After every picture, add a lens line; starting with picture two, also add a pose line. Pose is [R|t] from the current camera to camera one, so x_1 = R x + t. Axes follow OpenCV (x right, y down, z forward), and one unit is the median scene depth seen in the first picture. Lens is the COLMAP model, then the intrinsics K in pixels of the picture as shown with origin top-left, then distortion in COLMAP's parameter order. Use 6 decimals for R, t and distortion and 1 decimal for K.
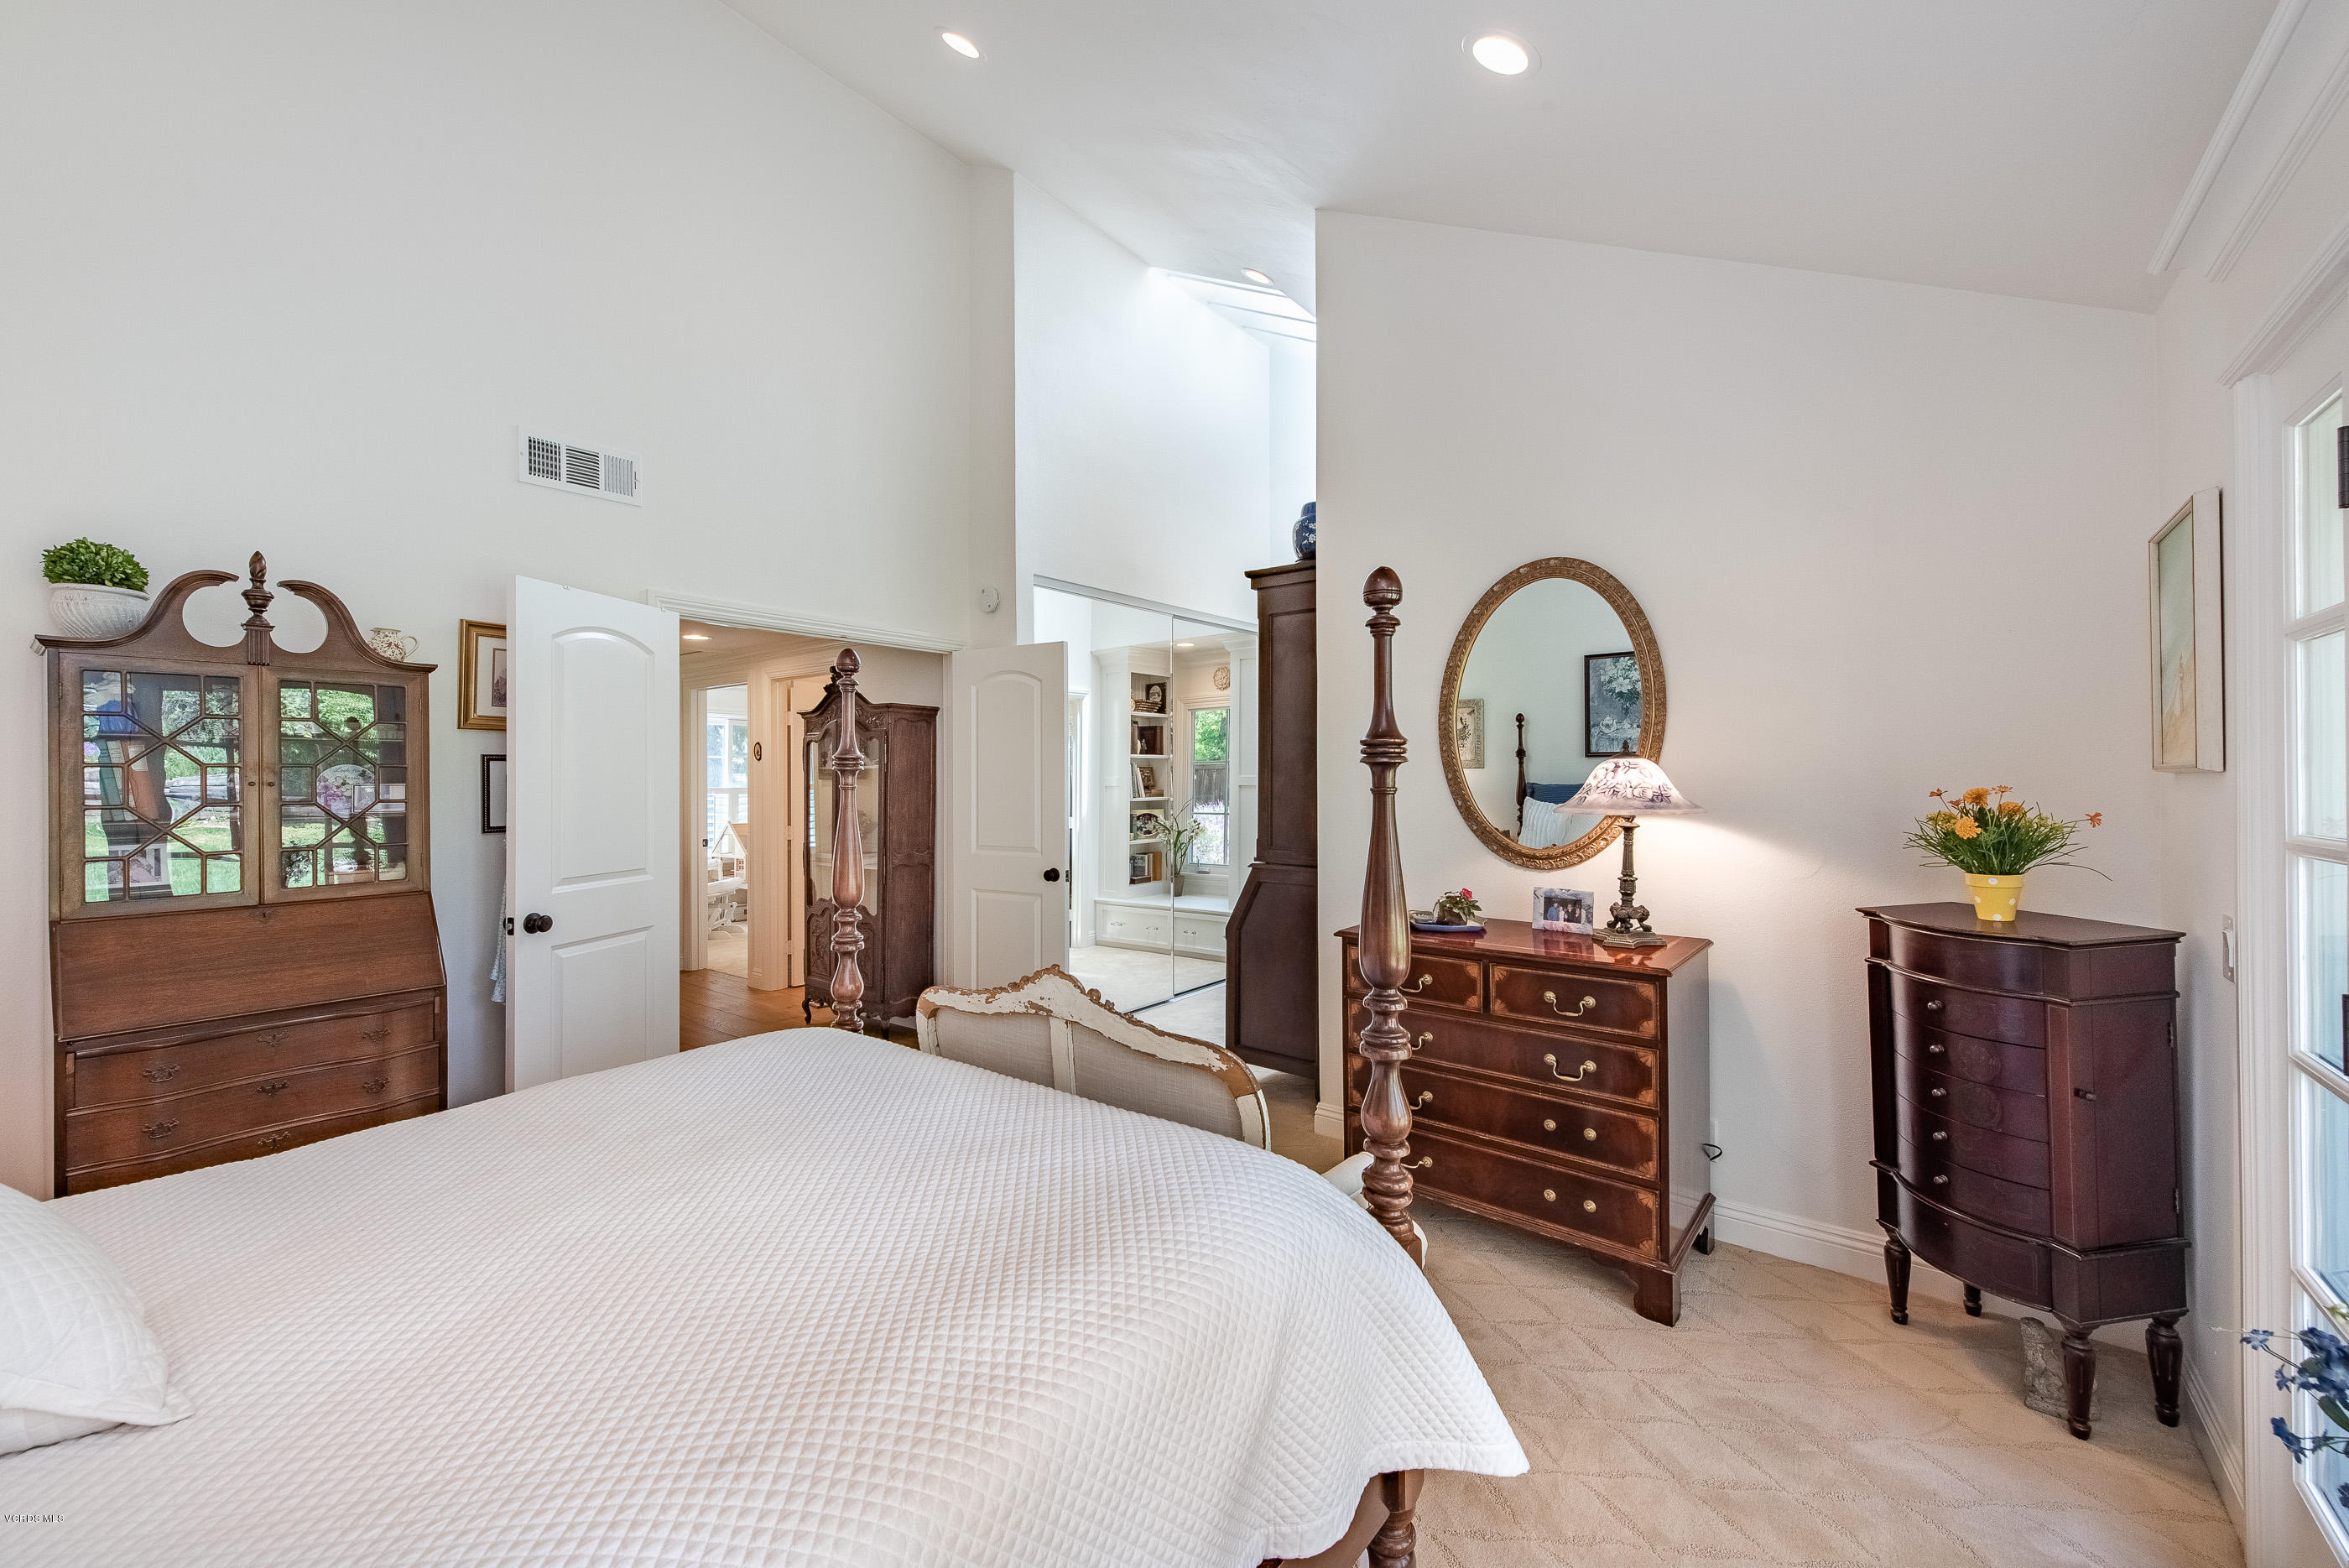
lens RADIAL K [[919.2, 0, 1170.6], [0, 919.2, 782.1], [0, 0, 1]] dist [0.001031, 0.000078]
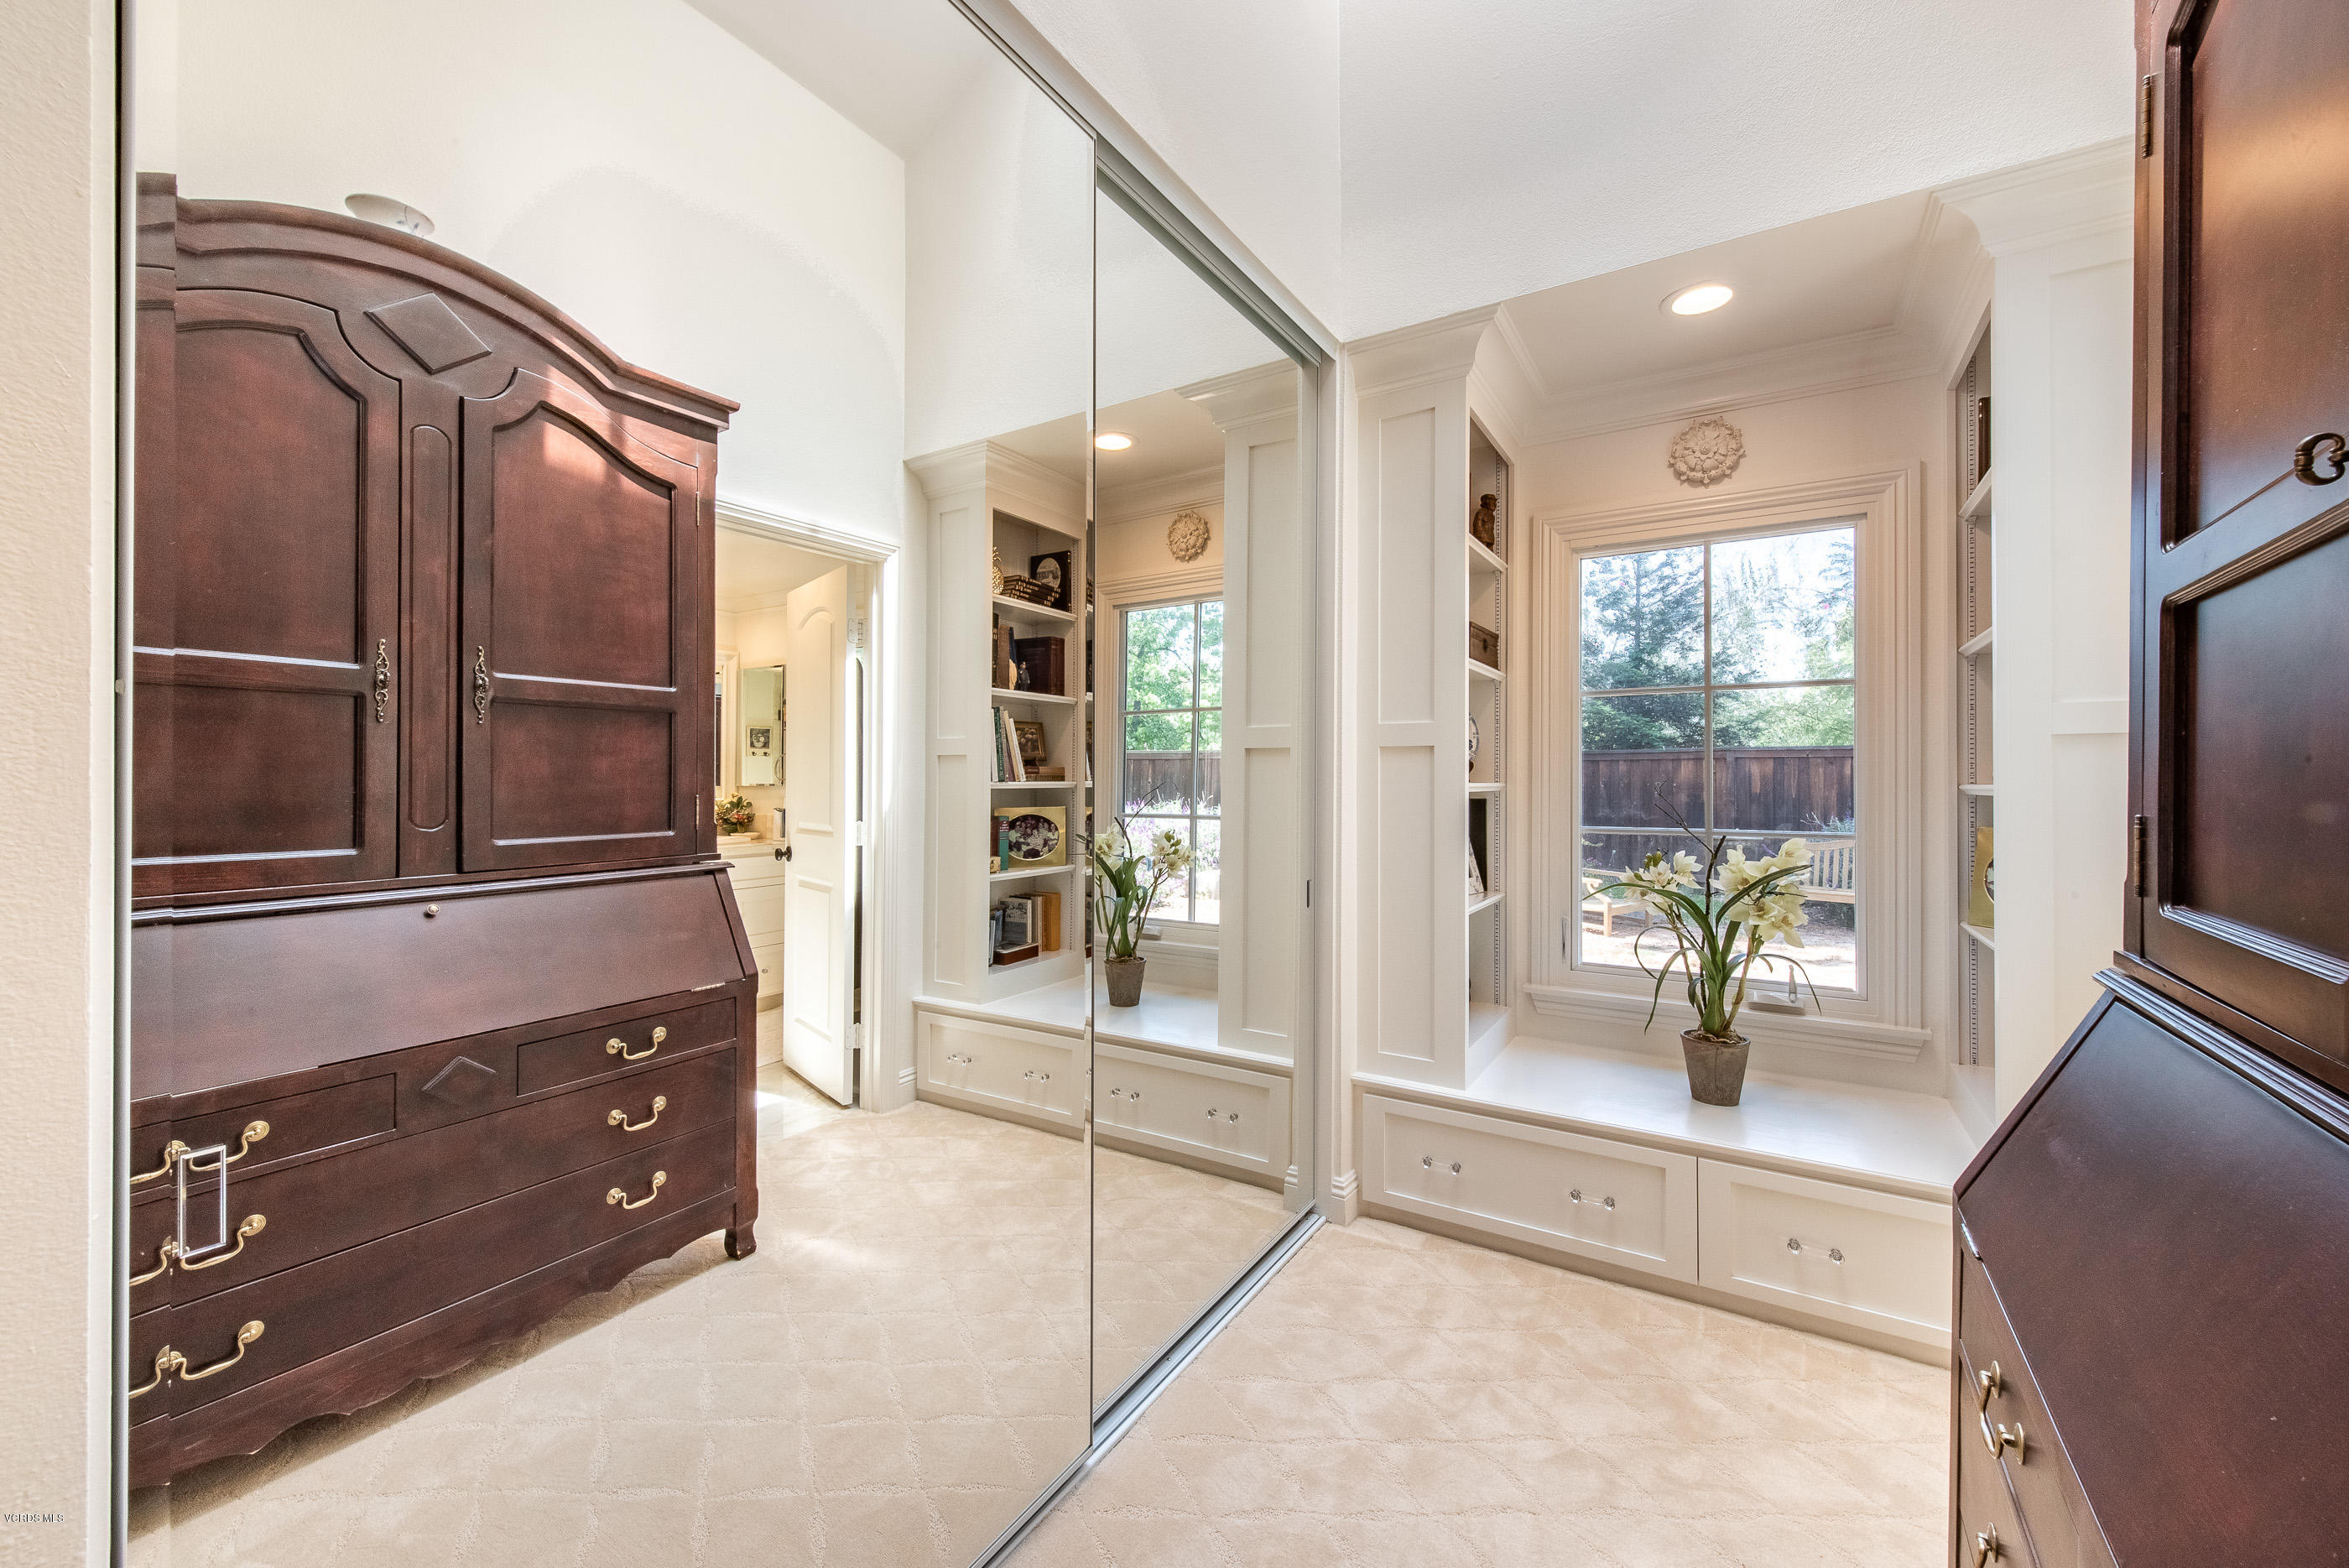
lens RADIAL K [[919.2, 0, 1182.3], [0, 919.2, 780.0], [0, 0, 1]] dist [0.001031, 0.000078]
pose [[0.993162, 0.002946, 0.116711, -0.002774], [-0.003464, 0.999985, 0.004234, 0.013734], [-0.116697, -0.004610, 0.993157, 0.517505]]
